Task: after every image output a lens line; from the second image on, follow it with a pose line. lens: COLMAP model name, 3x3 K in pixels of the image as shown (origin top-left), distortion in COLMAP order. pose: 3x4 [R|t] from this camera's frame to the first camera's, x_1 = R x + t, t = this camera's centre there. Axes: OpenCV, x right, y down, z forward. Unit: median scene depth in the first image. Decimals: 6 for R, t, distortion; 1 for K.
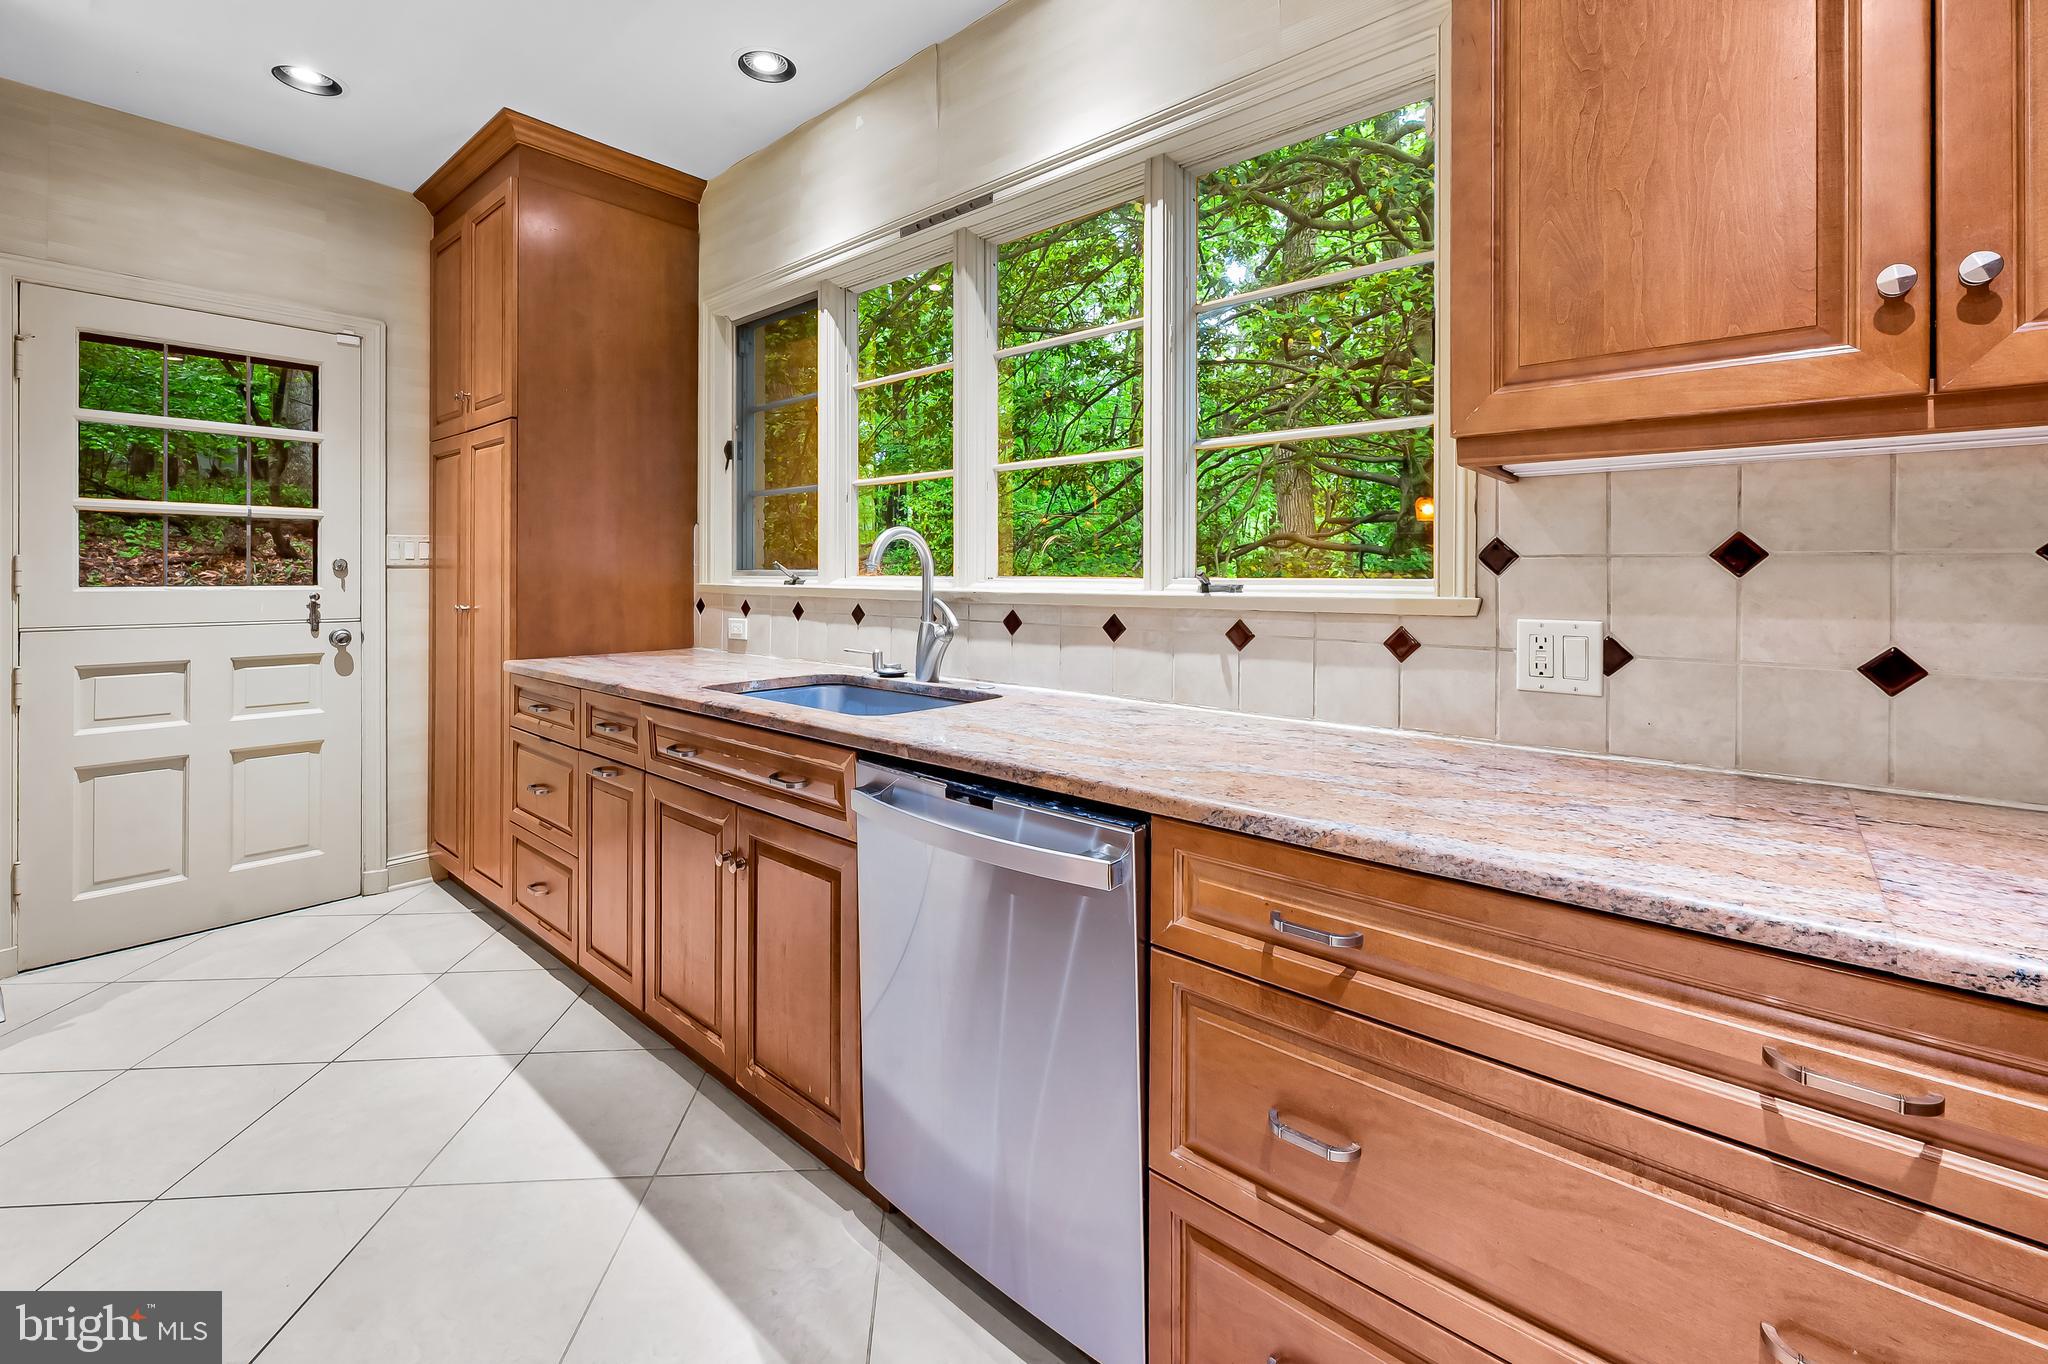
lens RADIAL K [[860.9, 0, 1009.0], [0, 860.9, 566.8], [0, 0, 1]] dist [-0.001301, 0.000177]
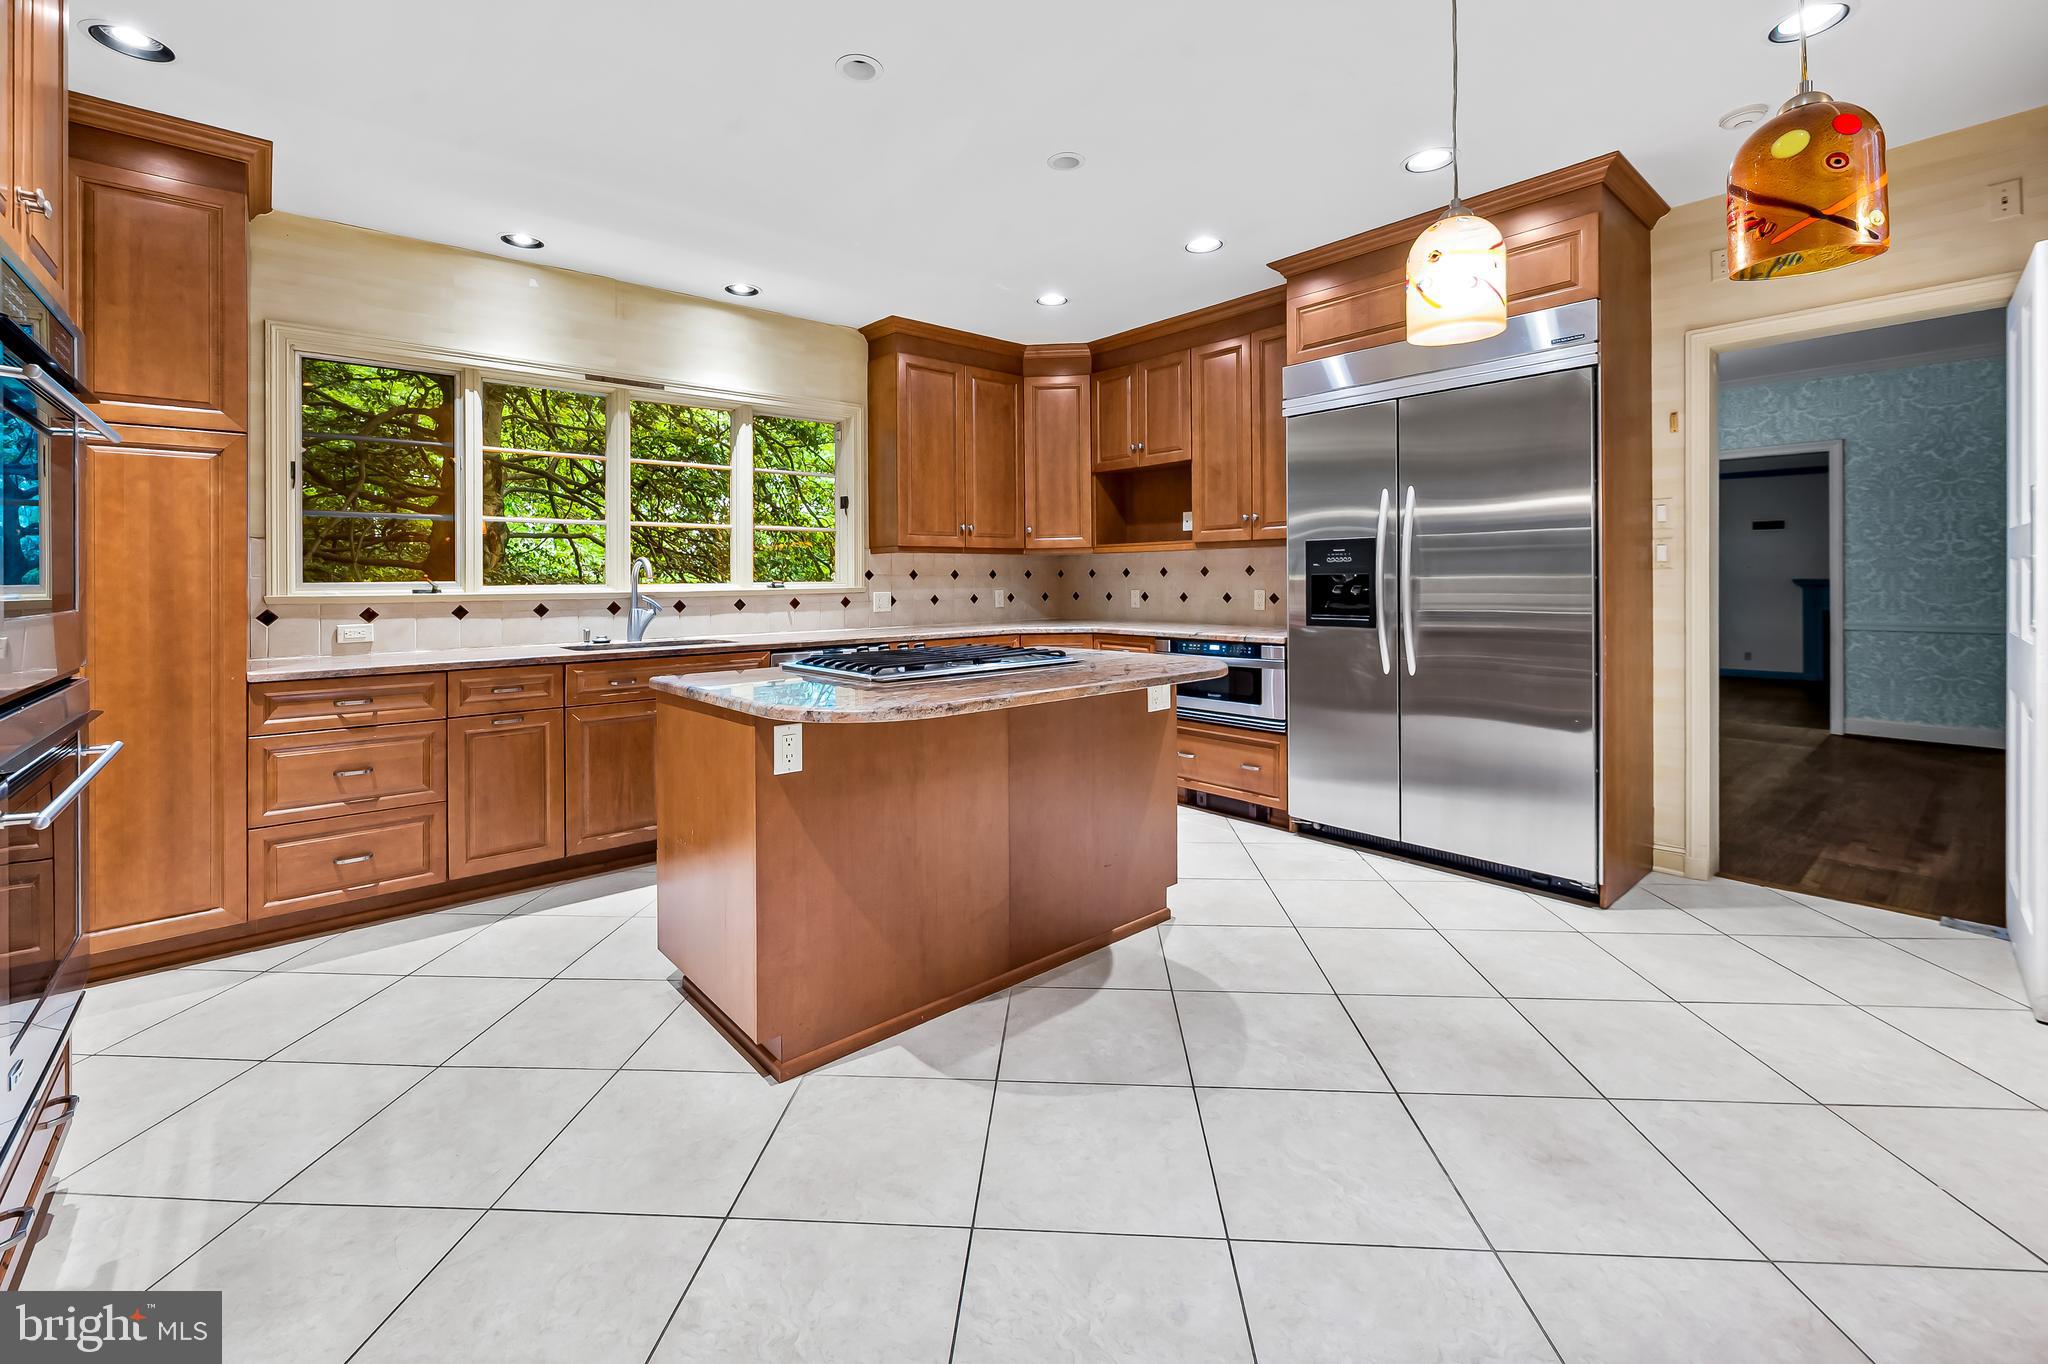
lens RADIAL K [[857.0, 0, 1025.8], [0, 857.0, 587.8], [0, 0, 1]] dist [-0.000464, -0.000114]
pose [[0.124967, -0.011214, 0.992098, -2.320178], [0.004074, 0.999933, 0.010789, 0.004047], [-0.992153, 0.002694, 0.125004, -0.060208]]
